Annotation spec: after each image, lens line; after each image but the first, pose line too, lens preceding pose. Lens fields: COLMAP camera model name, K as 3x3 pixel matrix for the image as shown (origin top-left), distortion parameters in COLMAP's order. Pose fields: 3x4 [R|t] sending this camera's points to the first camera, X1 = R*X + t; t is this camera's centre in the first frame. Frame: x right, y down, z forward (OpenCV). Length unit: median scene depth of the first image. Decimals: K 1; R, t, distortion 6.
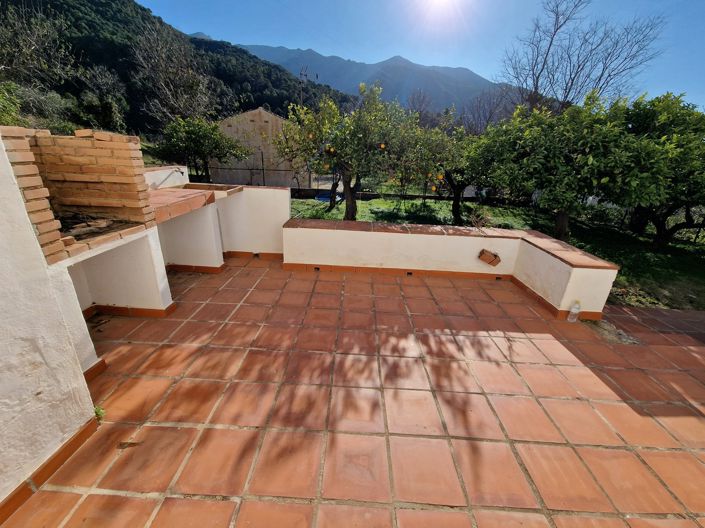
lens RADIAL K [[285.5, 0, 351.5], [0, 285.5, 262.7], [0, 0, 1]] dist [-0.000973, 0.000168]
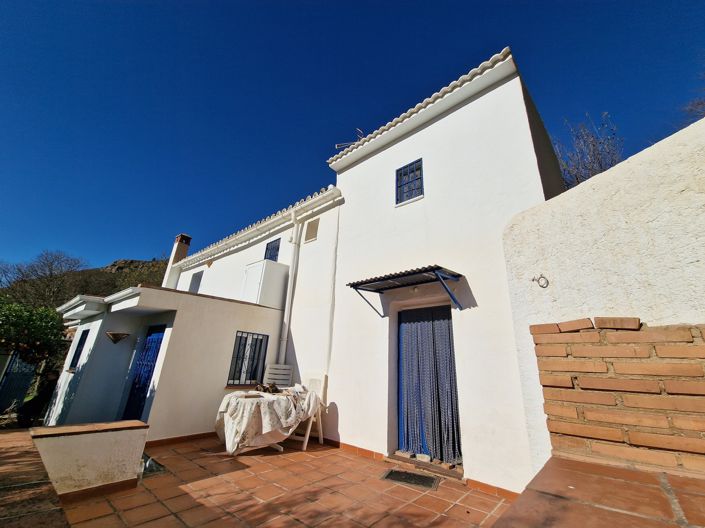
lens RADIAL K [[285.5, 0, 353.6], [0, 285.5, 260.9], [0, 0, 1]] dist [-0.000973, 0.000168]
pose [[-0.778702, 0.139970, 0.611582, -0.859879], [0.147485, 0.988318, -0.038406, -0.624085], [-0.609813, 0.060293, -0.790249, 1.765899]]
